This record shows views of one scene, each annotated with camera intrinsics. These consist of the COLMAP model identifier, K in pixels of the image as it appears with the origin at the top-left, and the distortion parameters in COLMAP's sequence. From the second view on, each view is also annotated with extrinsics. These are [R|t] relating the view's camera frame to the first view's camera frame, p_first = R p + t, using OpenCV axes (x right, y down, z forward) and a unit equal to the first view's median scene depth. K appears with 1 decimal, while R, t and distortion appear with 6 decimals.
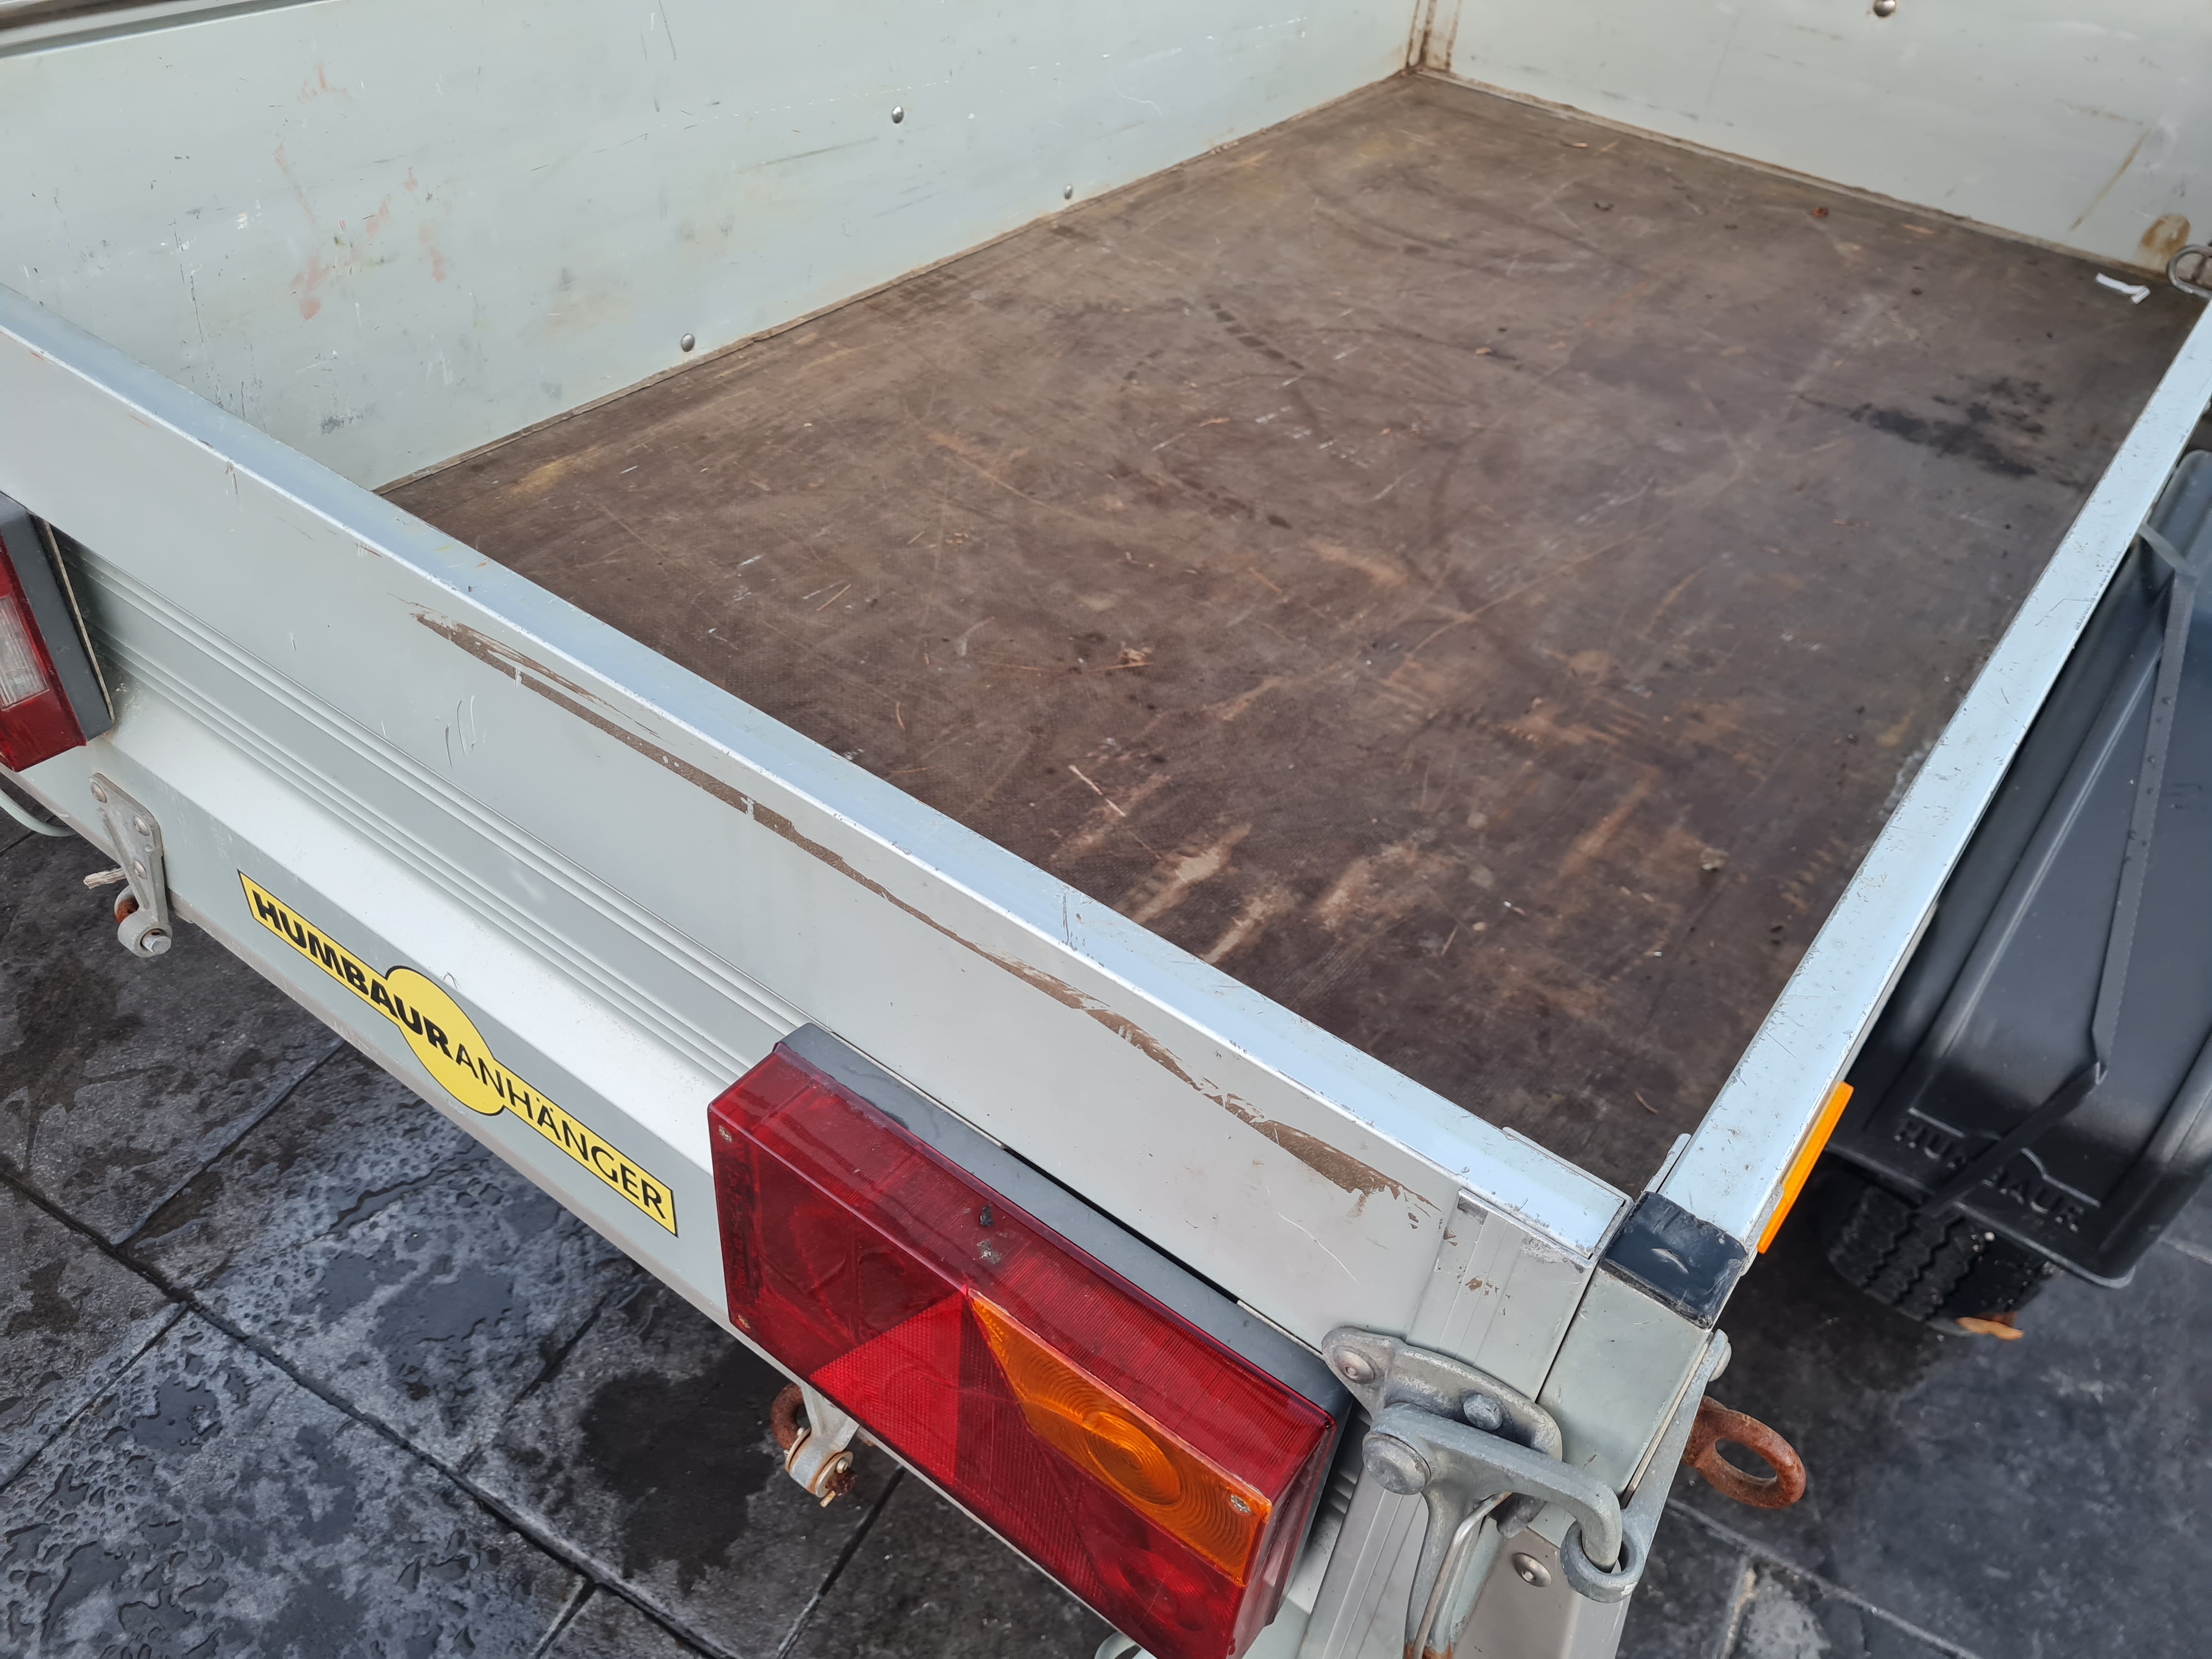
lens RADIAL K [[1690.2, 0, 1092.3], [0, 1690.2, 909.5], [0, 0, 1]] dist [0.029283, -0.015451]
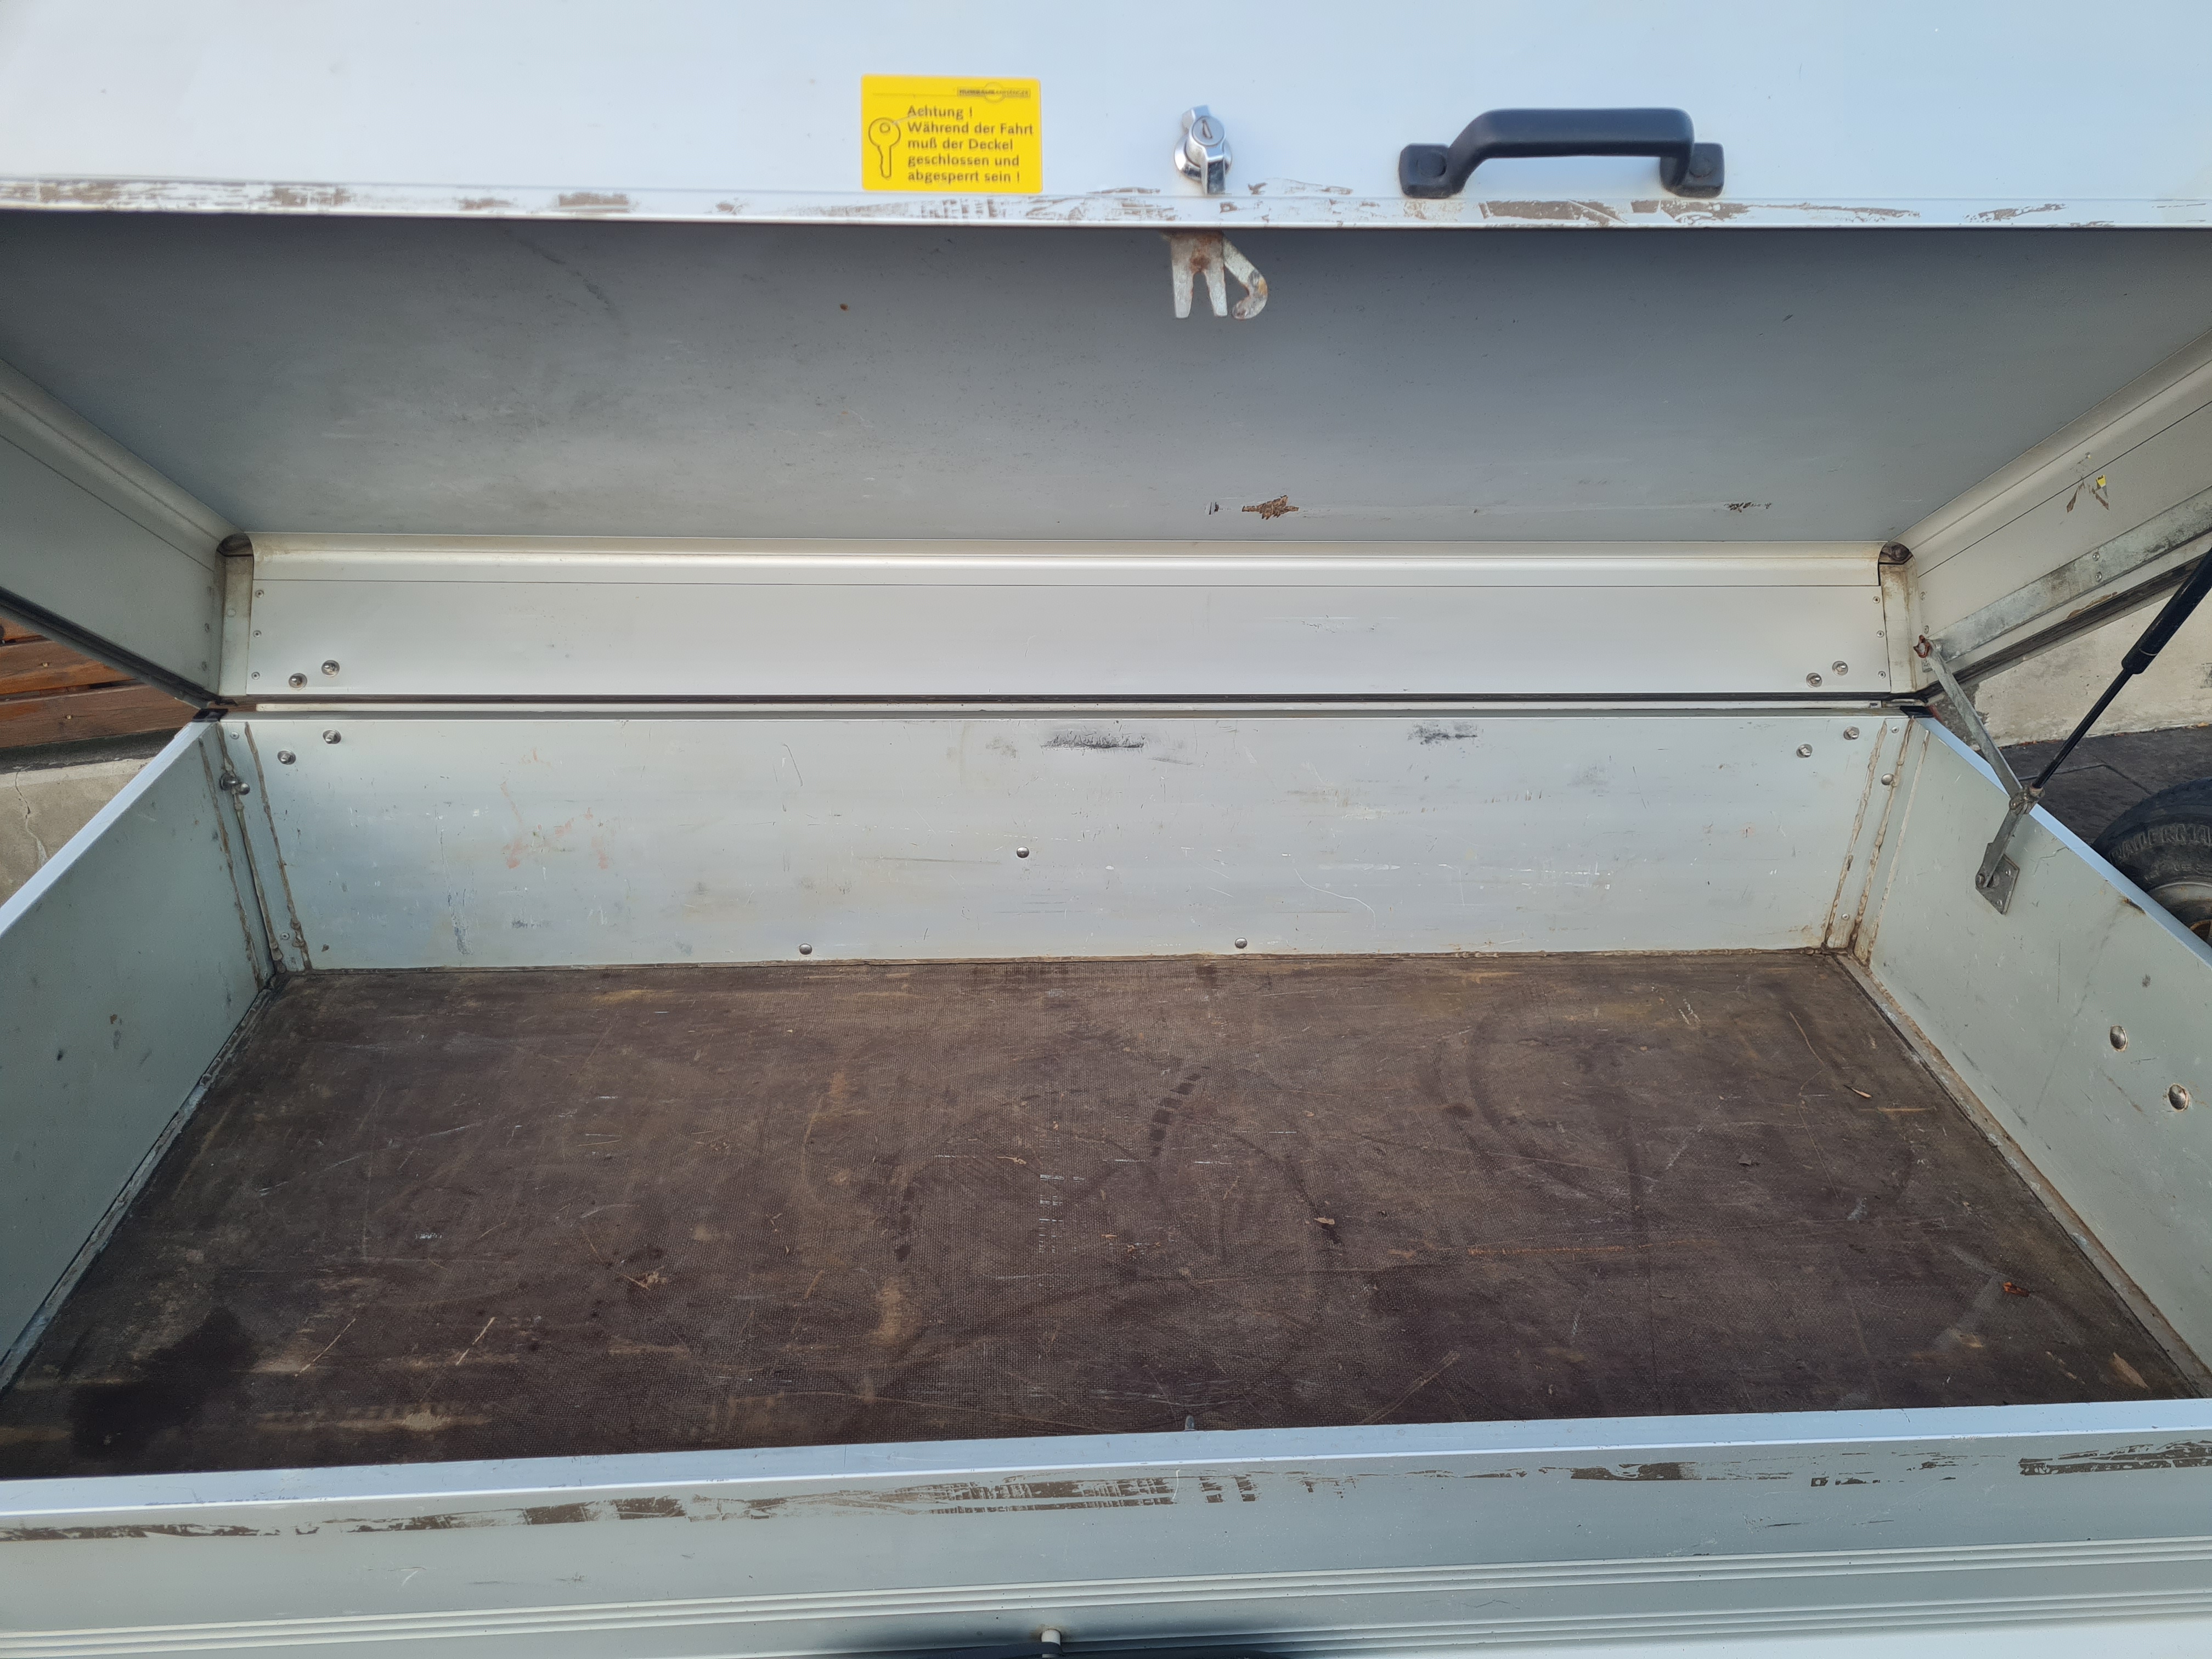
lens RADIAL K [[1690.2, 0, 1106.8], [0, 1690.2, 817.8], [0, 0, 1]] dist [0.029283, -0.015451]
pose [[0.629946, 0.291576, -0.719827, 0.849734], [-0.492401, 0.866698, -0.079850, -0.411125], [0.600590, 0.404745, 0.689545, 0.119971]]
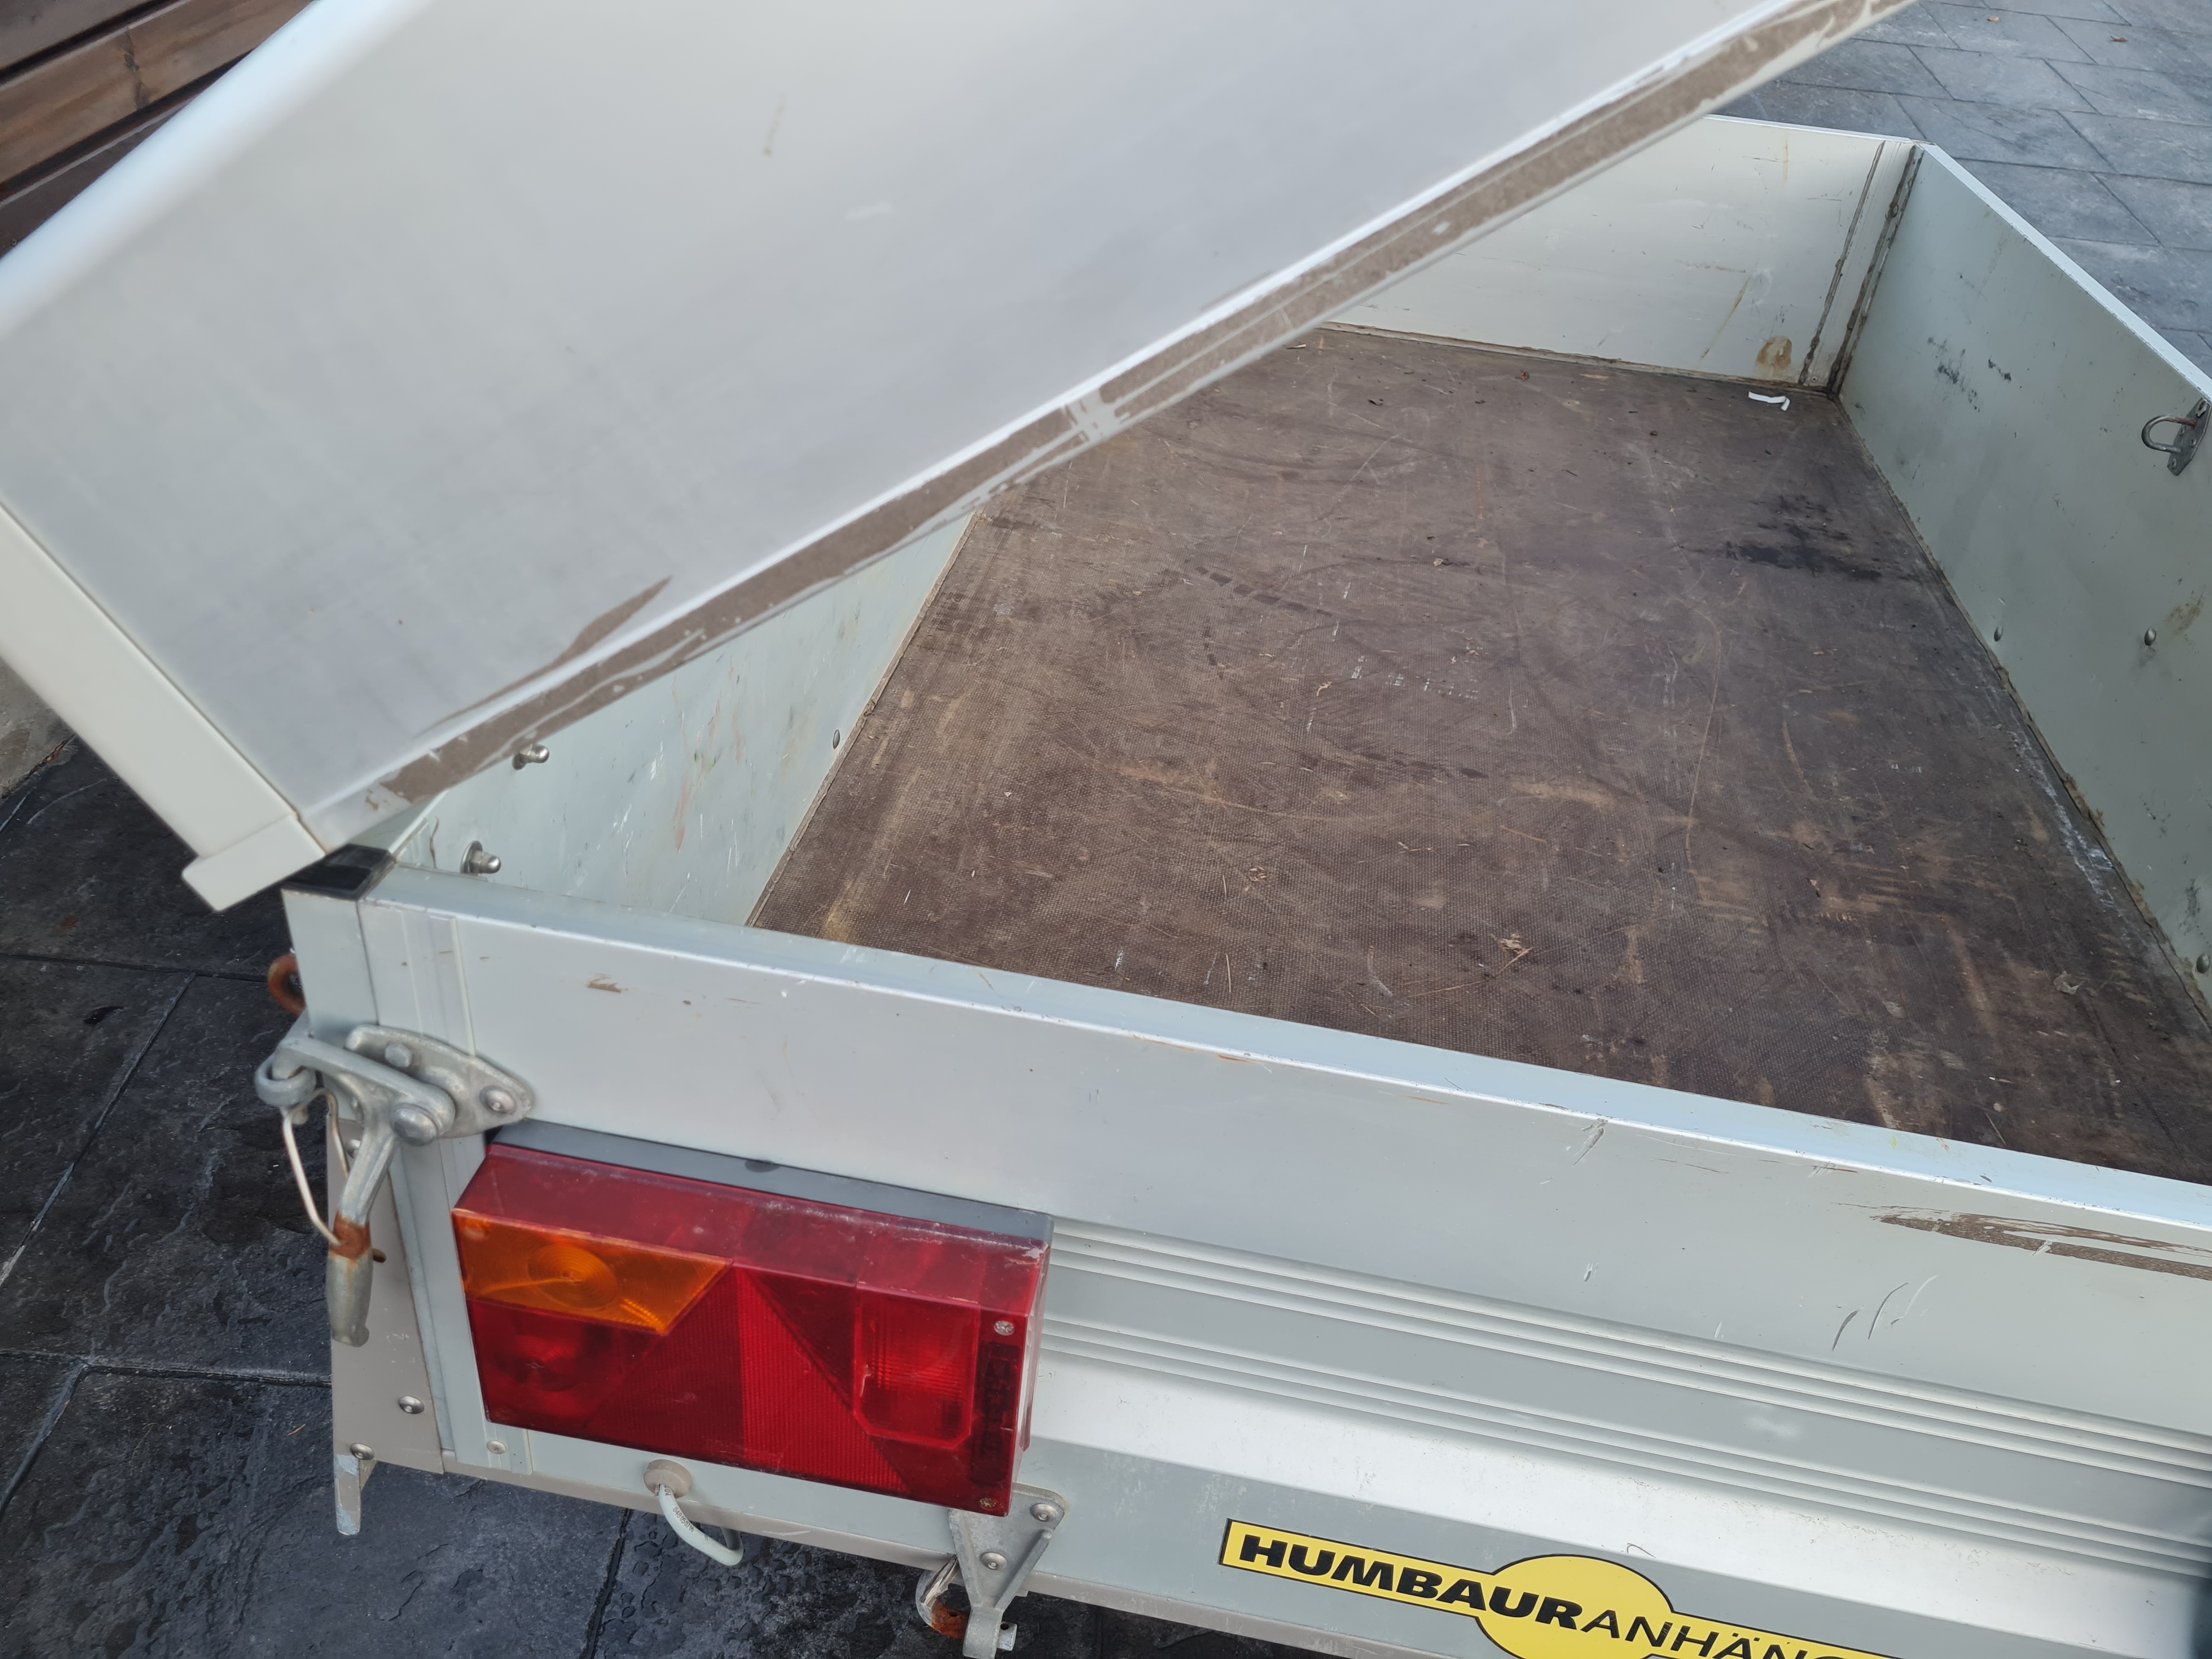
lens RADIAL K [[1690.2, 0, 1090.2], [0, 1690.2, 887.7], [0, 0, 1]] dist [0.029283, -0.015451]
pose [[0.887846, -0.269382, 0.373046, -0.448468], [0.294526, 0.955581, -0.010928, -0.191881], [-0.353532, 0.119574, 0.927748, 0.101384]]
